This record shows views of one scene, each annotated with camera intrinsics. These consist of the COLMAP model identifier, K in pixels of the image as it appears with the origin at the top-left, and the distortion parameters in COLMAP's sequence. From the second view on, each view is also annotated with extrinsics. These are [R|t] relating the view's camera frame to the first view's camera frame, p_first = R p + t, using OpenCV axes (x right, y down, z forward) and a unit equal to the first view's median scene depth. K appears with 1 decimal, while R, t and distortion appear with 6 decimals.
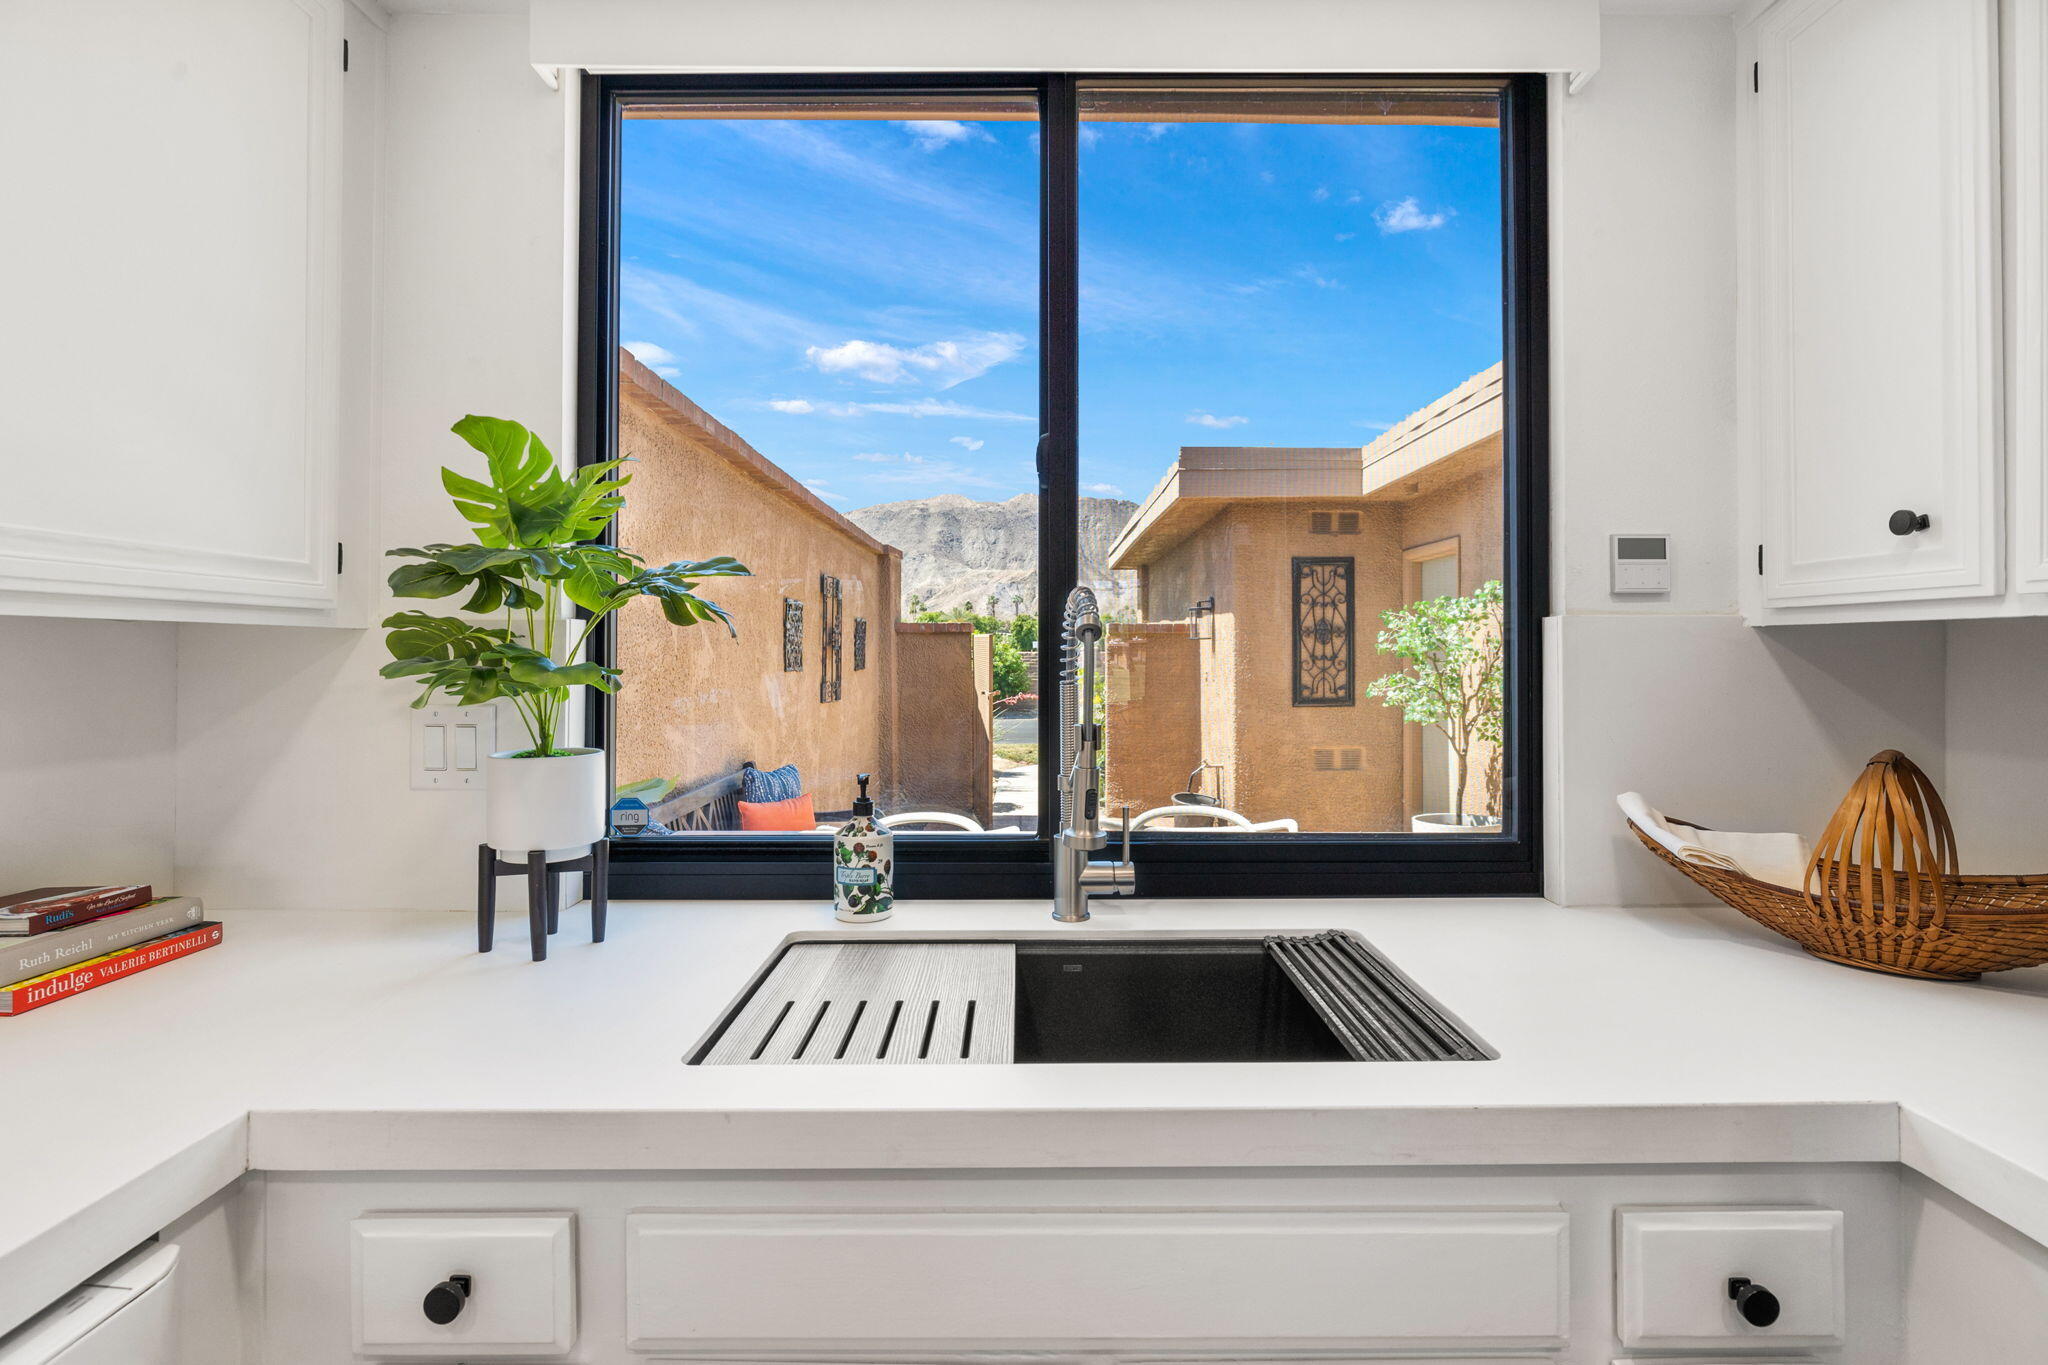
lens RADIAL K [[1011.9, 0, 1017.3], [0, 1011.9, 667.5], [0, 0, 1]] dist [-0.009567, 0.000731]
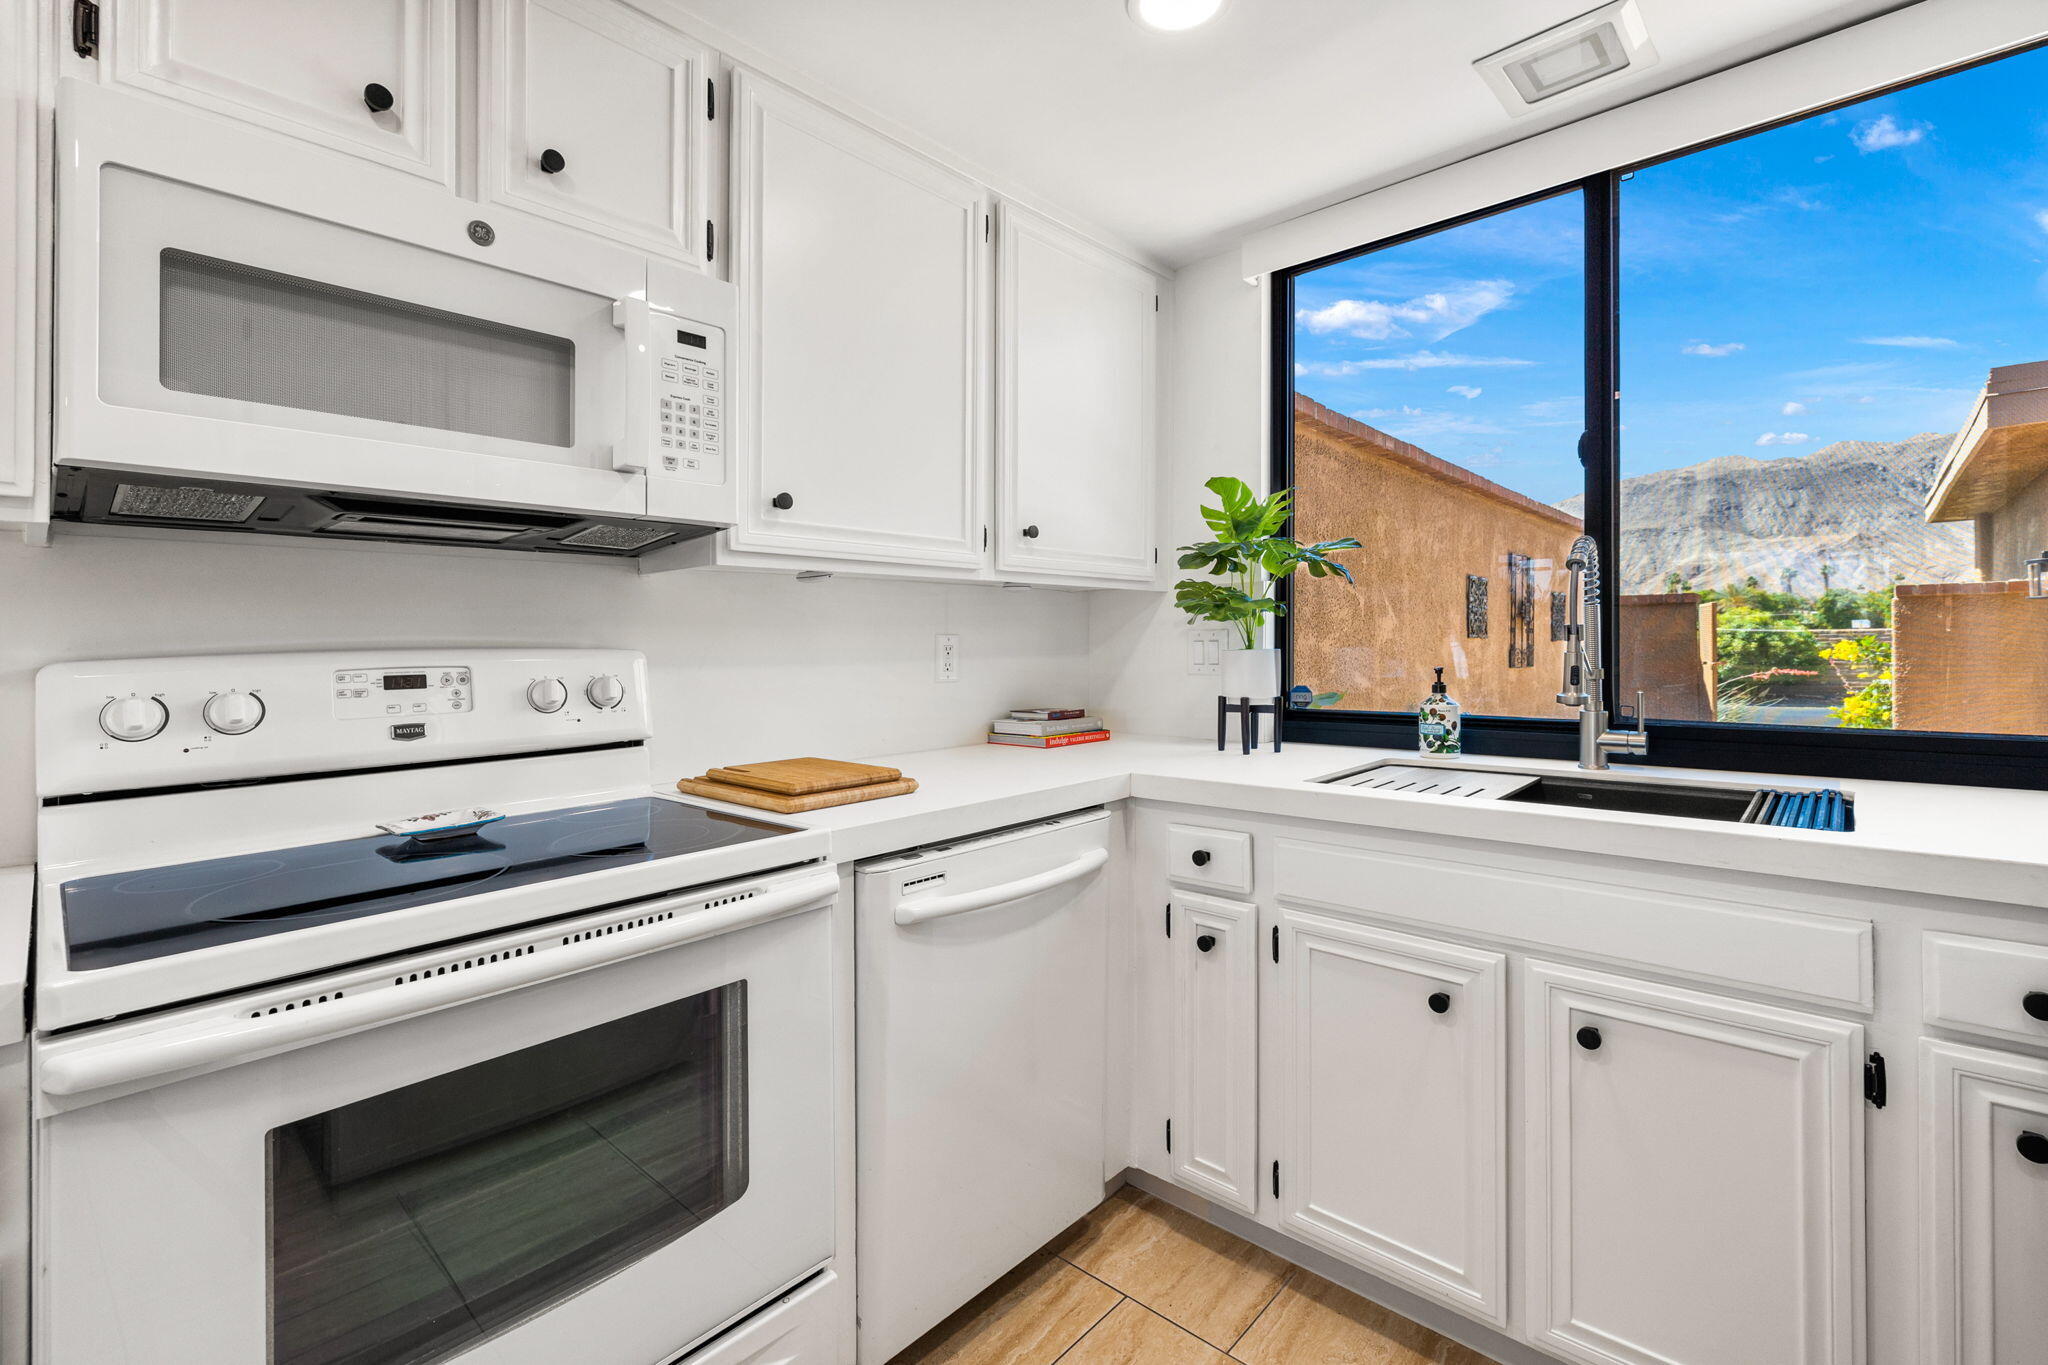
lens RADIAL K [[893.1, 0, 1008.9], [0, 893.1, 642.6], [0, 0, 1]] dist [0.004287, 0.000283]
pose [[0.737641, -0.010660, -0.675109, 0.295323], [0.002499, 0.999912, -0.013058, 0.083145], [0.675188, 0.007945, 0.737603, -0.484079]]
